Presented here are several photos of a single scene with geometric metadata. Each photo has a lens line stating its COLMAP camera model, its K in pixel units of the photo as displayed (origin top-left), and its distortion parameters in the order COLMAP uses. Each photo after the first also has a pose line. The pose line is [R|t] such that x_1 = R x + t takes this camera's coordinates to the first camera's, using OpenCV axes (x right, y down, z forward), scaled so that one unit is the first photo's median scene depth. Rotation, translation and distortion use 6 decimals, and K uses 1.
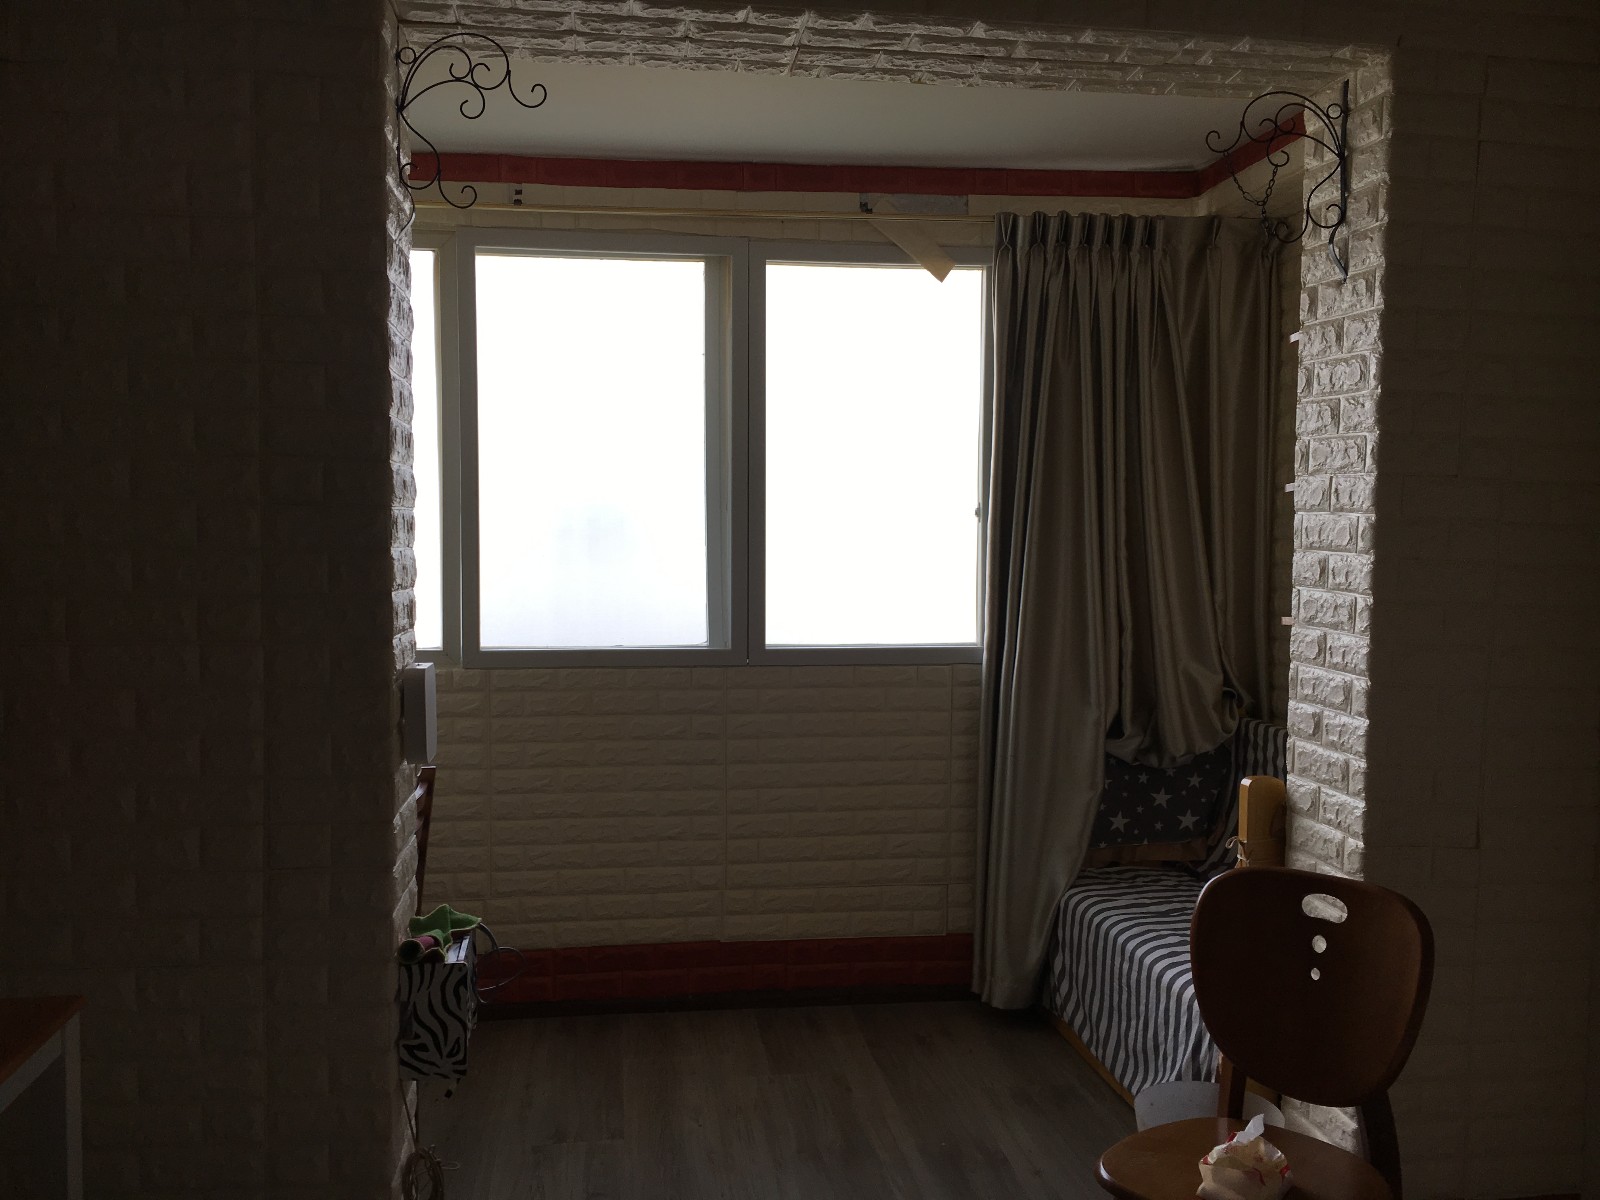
lens RADIAL K [[1341.2, 0, 800.0], [0, 1341.2, 600.0], [0, 0, 1]] dist [0.084081, -0.127940]
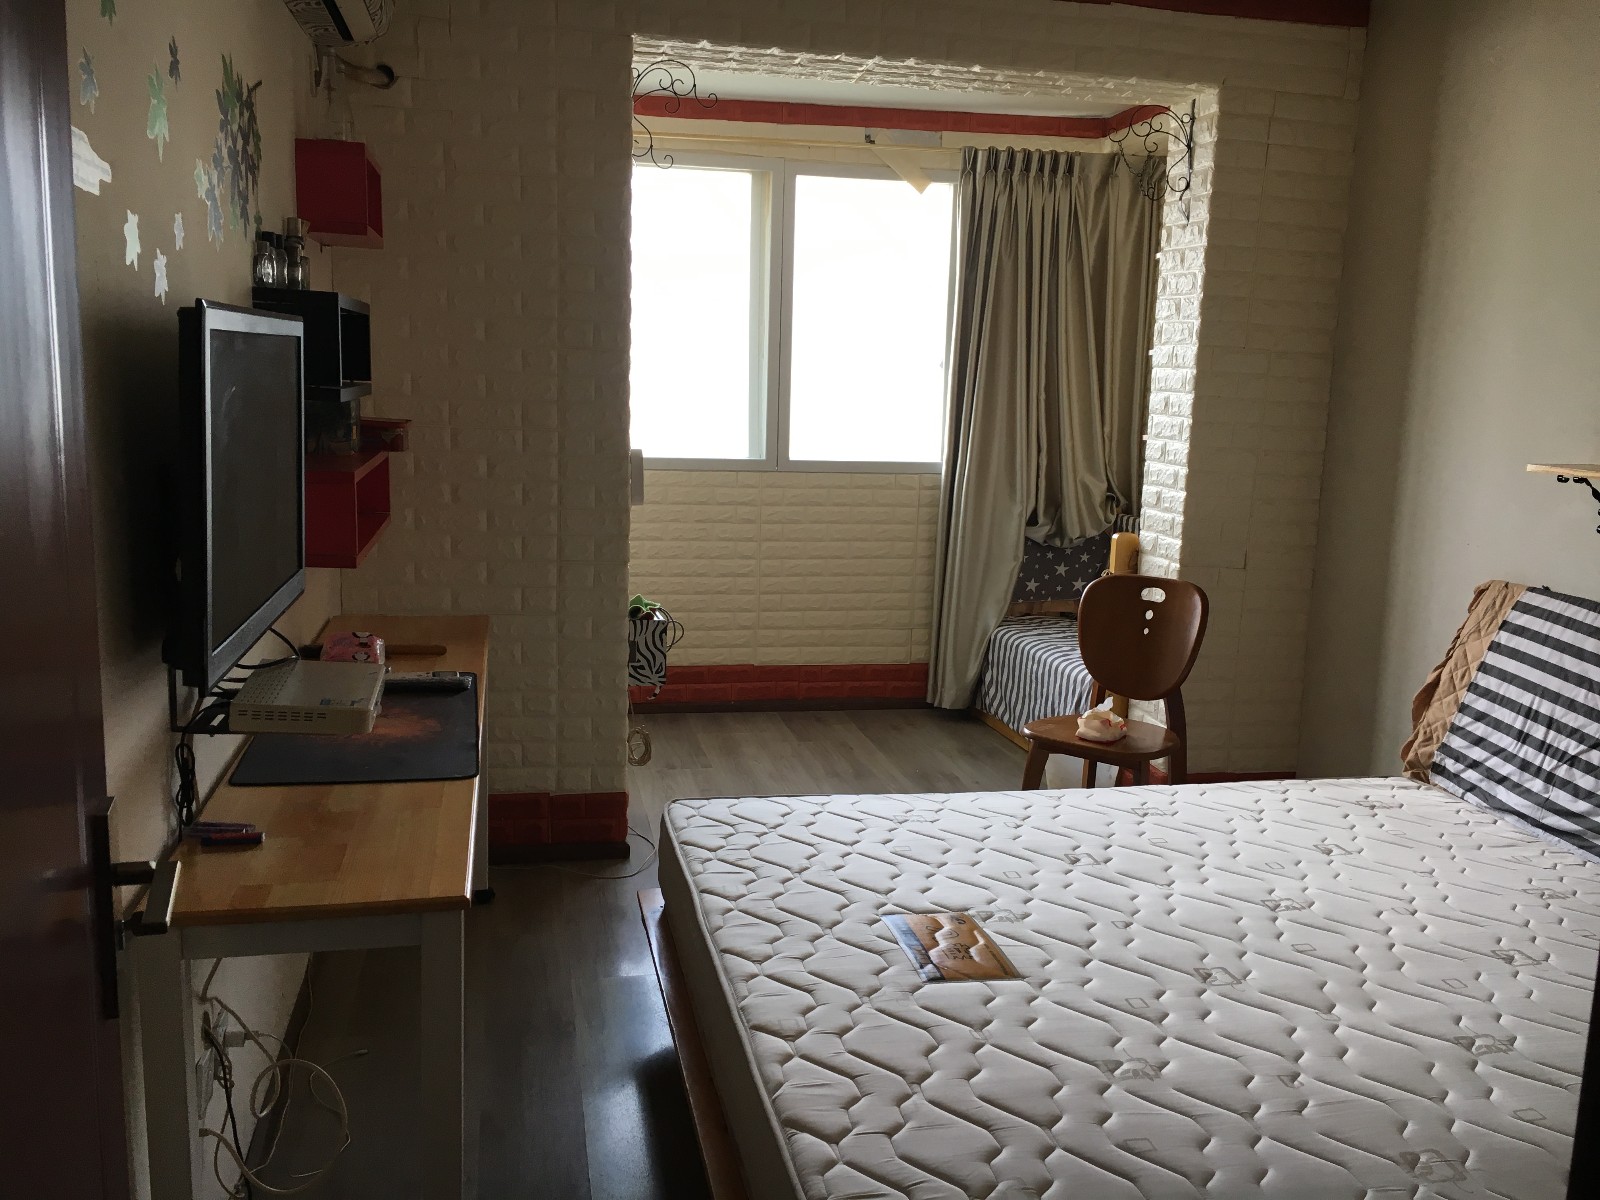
lens RADIAL K [[1367.0, 0, 800.0], [0, 1367.0, 600.0], [0, 0, 1]] dist [0.054512, -0.000651]
pose [[0.997006, 0.011108, 0.076522, -0.156418], [-0.019014, 0.994460, 0.103380, 0.043420], [-0.074950, -0.104525, 0.991694, -0.553124]]
